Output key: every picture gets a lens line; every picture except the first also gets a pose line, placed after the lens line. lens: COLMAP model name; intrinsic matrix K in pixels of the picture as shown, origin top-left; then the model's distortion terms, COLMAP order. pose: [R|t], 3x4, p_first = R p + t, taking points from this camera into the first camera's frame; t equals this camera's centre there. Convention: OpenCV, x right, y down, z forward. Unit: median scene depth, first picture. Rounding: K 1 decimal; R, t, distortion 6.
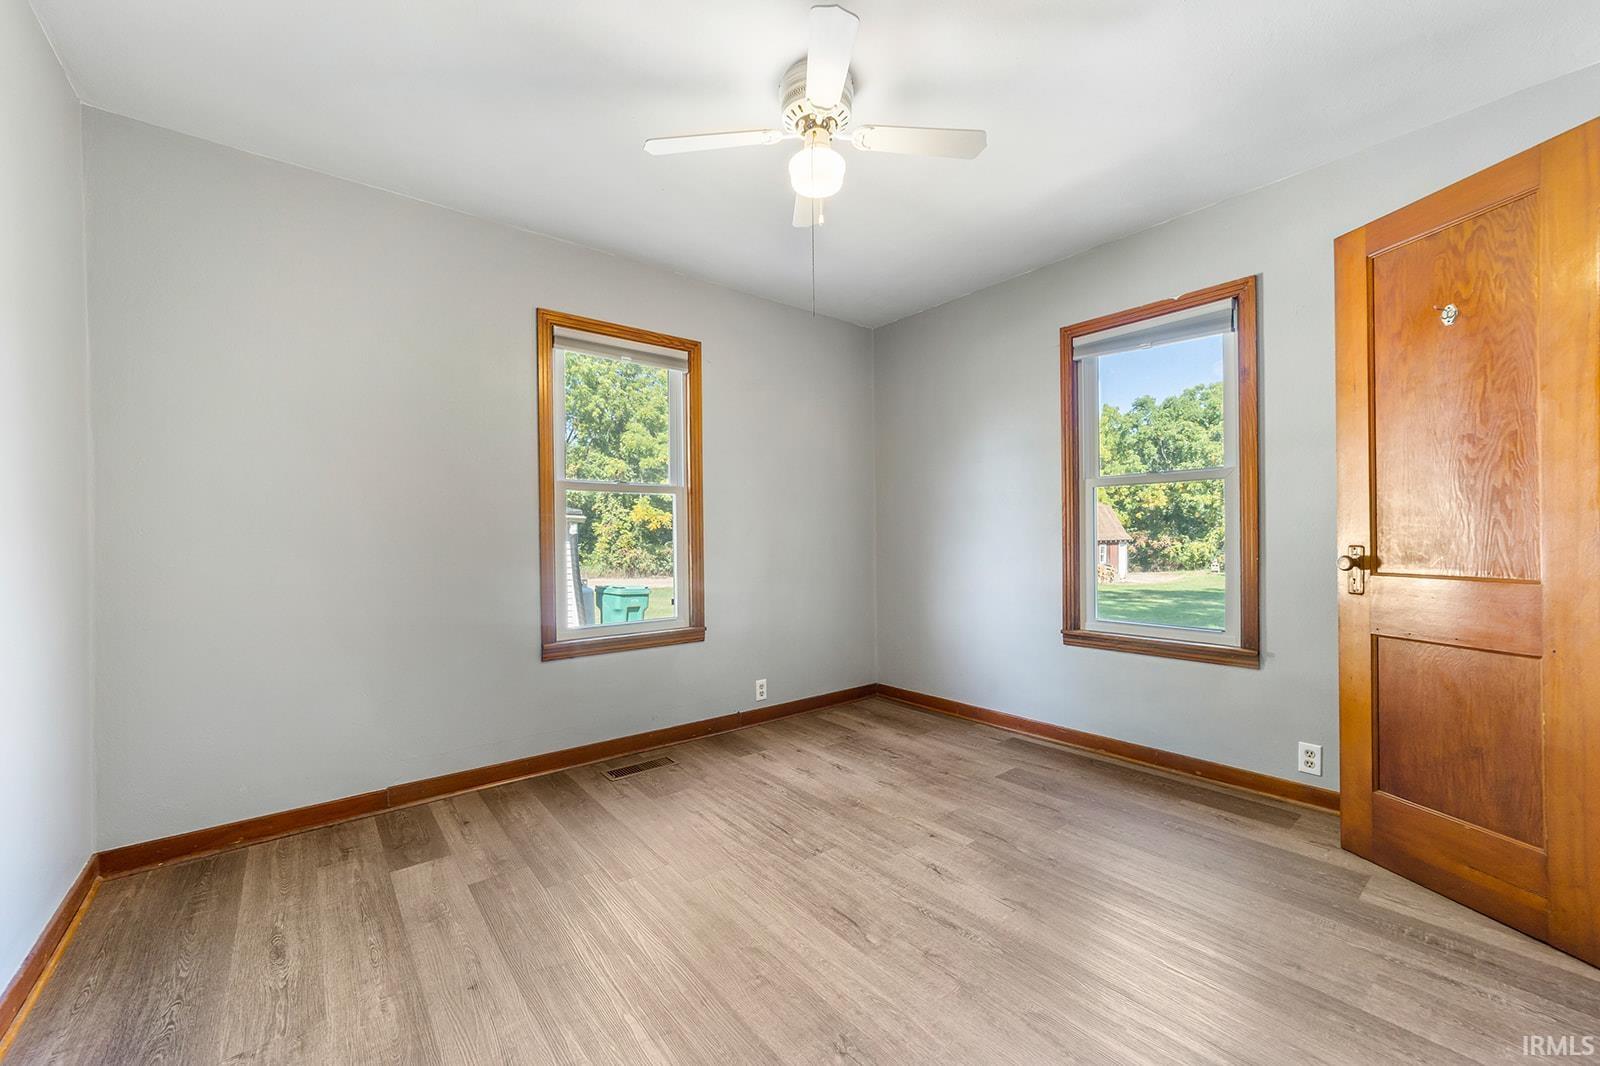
lens RADIAL K [[627.6, 0, 797.6], [0, 627.6, 536.3], [0, 0, 1]] dist [-0.007586, 0.002133]
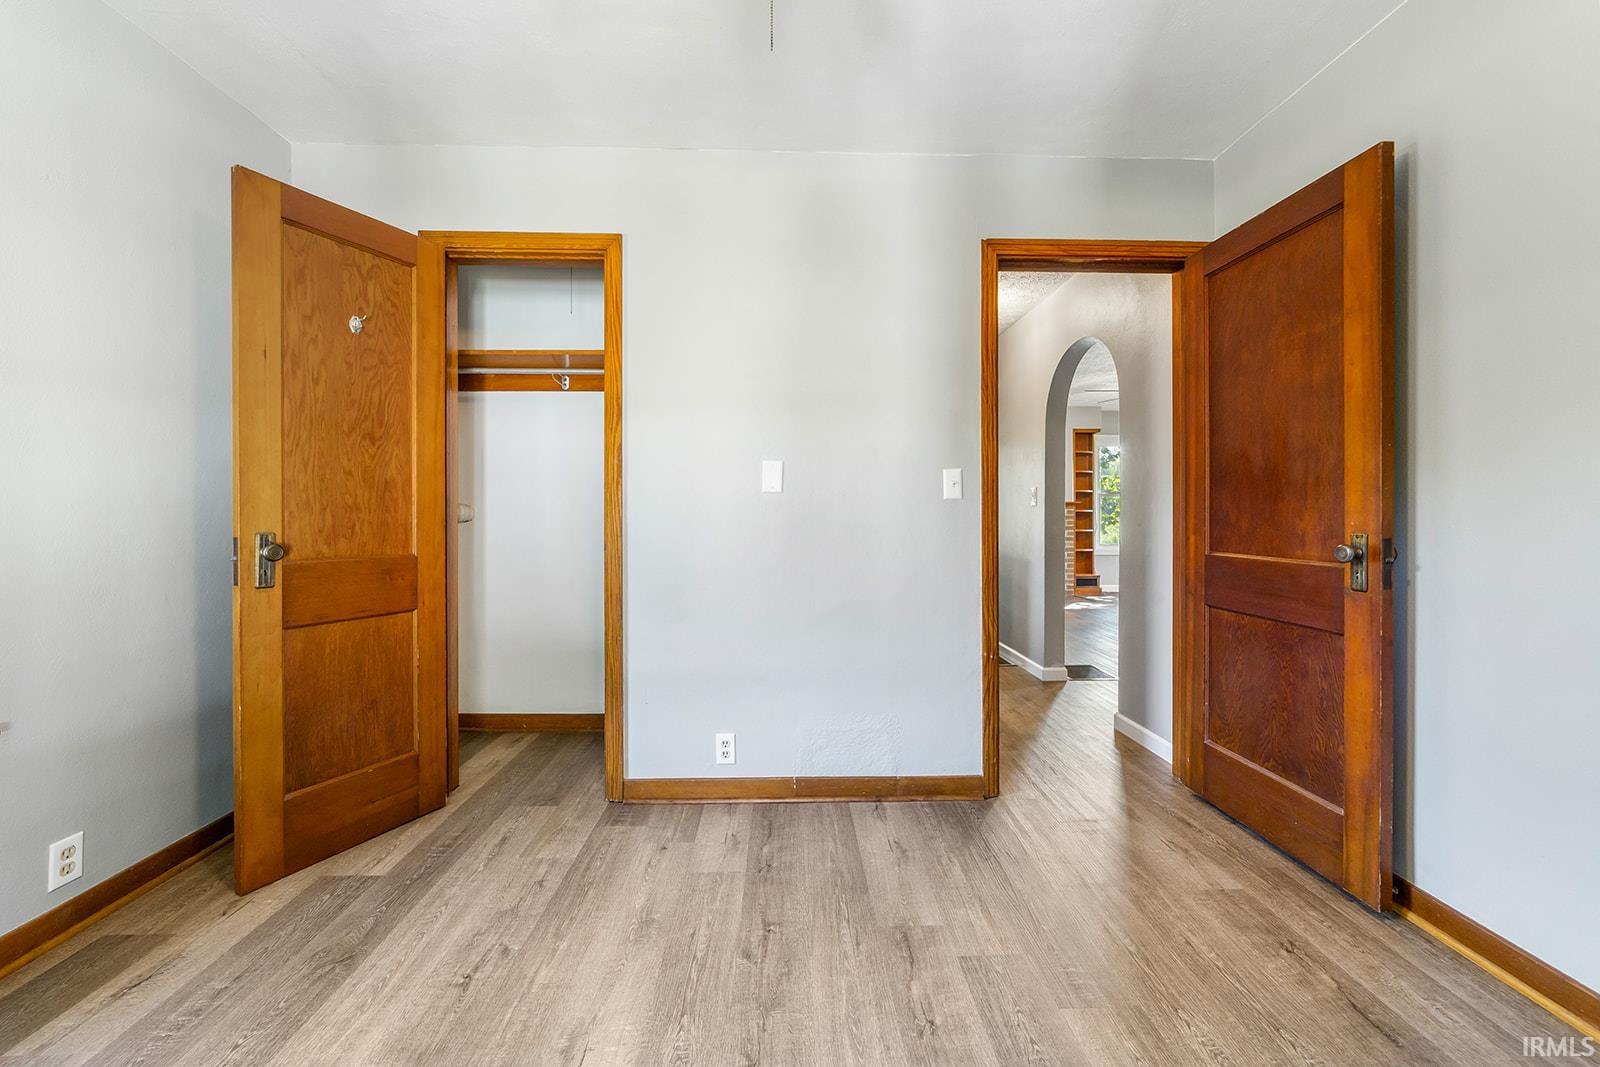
lens RADIAL K [[627.6, 0, 807.6], [0, 627.6, 517.2], [0, 0, 1]] dist [-0.007586, 0.002133]
pose [[-0.807454, 0.006890, 0.589890, -0.289259], [0.010175, 0.999946, 0.002249, -0.001958], [-0.589843, 0.007818, -0.807480, 1.502574]]
